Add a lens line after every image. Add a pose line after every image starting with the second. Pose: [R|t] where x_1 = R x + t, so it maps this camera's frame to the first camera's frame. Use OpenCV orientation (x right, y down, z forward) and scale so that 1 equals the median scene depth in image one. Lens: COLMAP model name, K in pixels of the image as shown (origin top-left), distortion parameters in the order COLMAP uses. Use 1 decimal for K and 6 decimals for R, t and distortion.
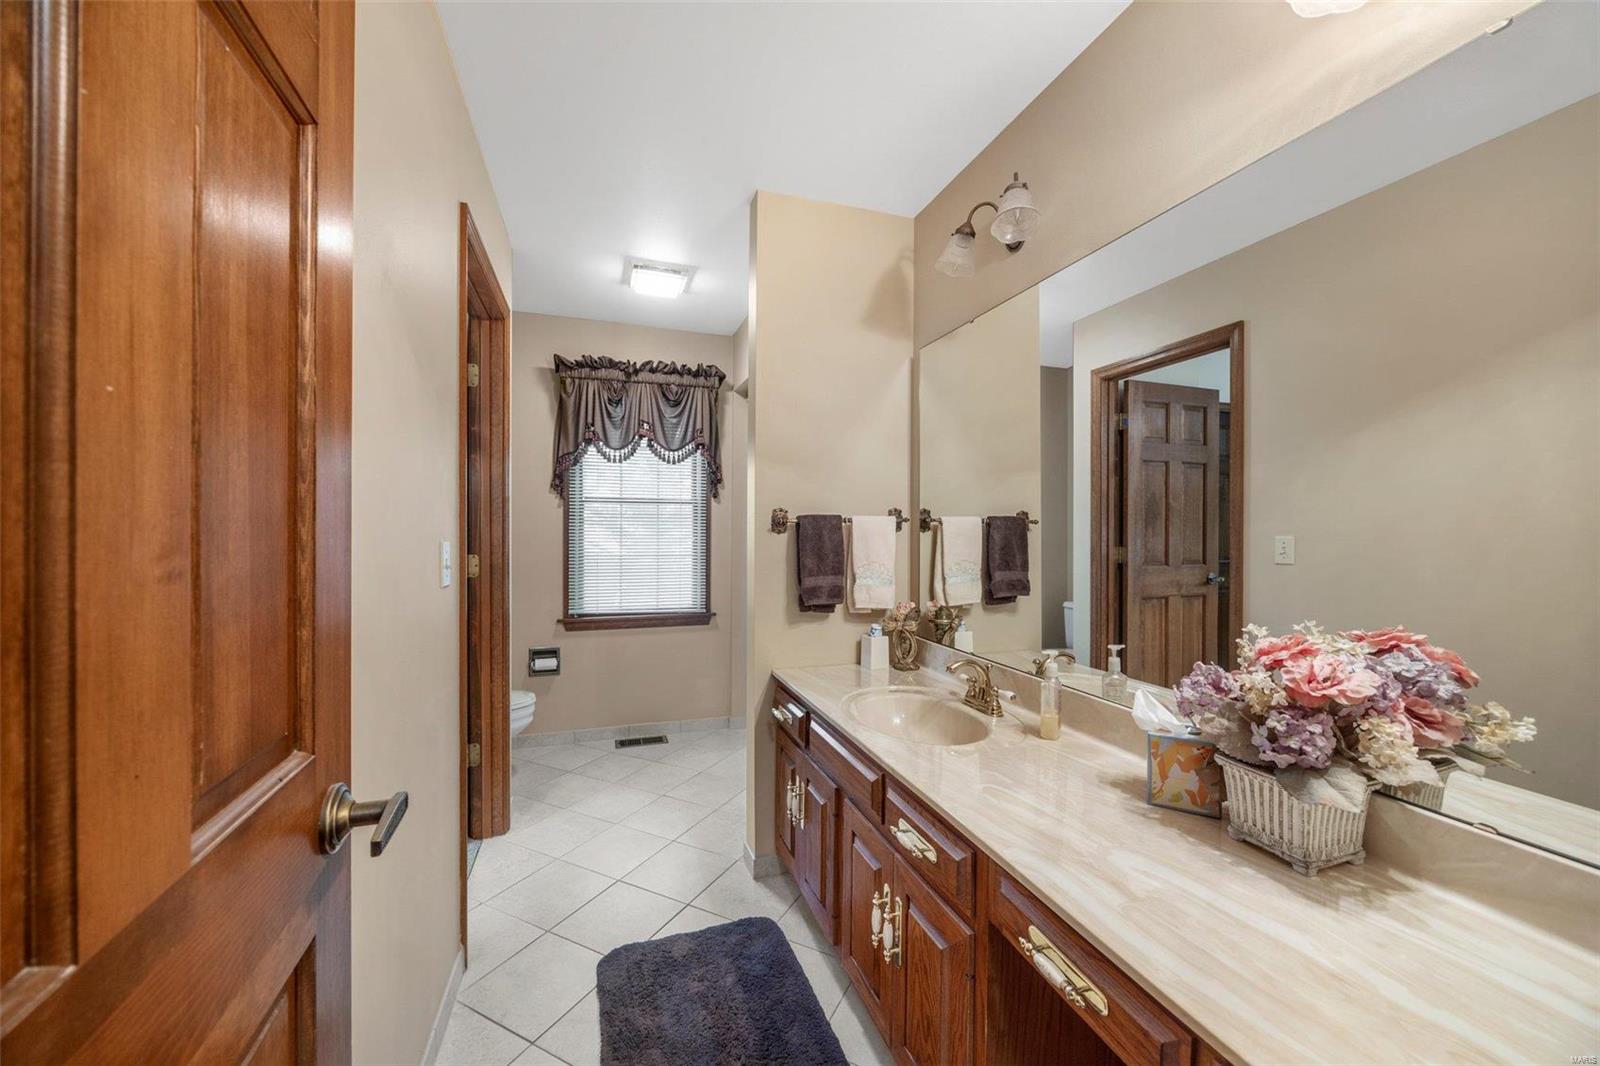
lens RADIAL K [[608.3, 0, 802.7], [0, 608.3, 531.7], [0, 0, 1]] dist [0.000084, 0.000162]
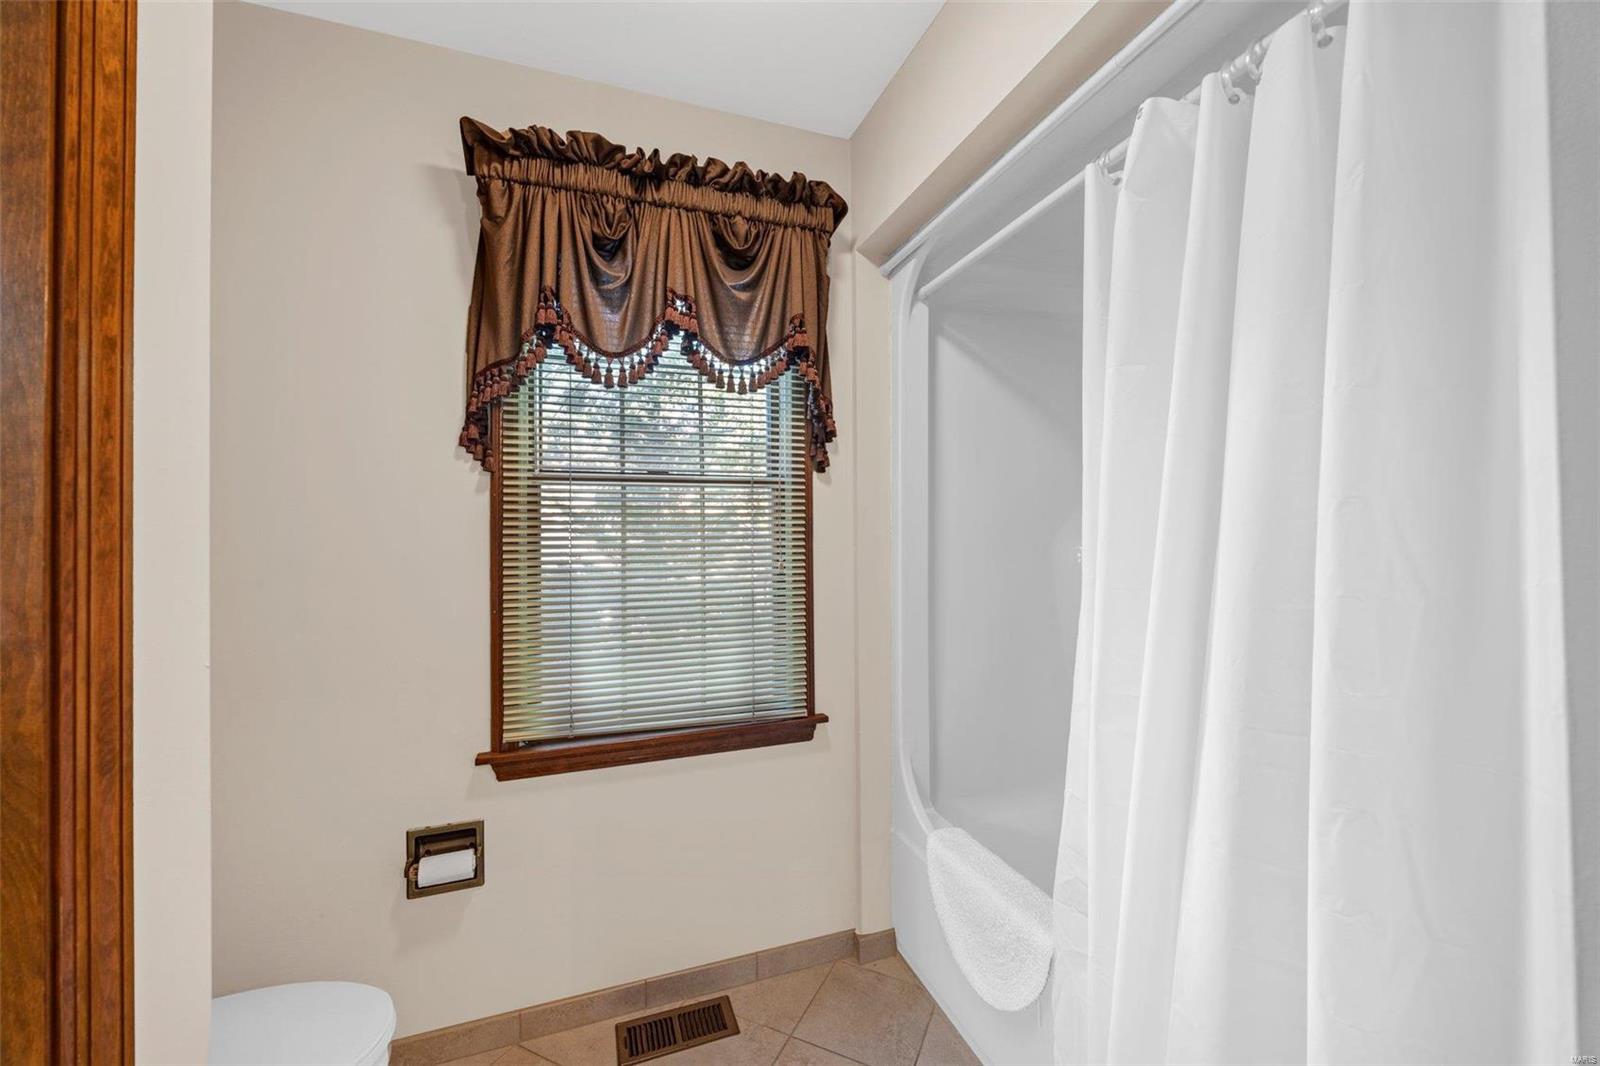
lens RADIAL K [[608.3, 0, 795.9], [0, 608.3, 524.6], [0, 0, 1]] dist [0.000084, 0.000162]
pose [[0.999974, -0.006905, 0.002070, -0.177334], [0.006905, 0.999976, -0.000142, -0.015063], [-0.002068, 0.000156, 0.999998, 0.565072]]
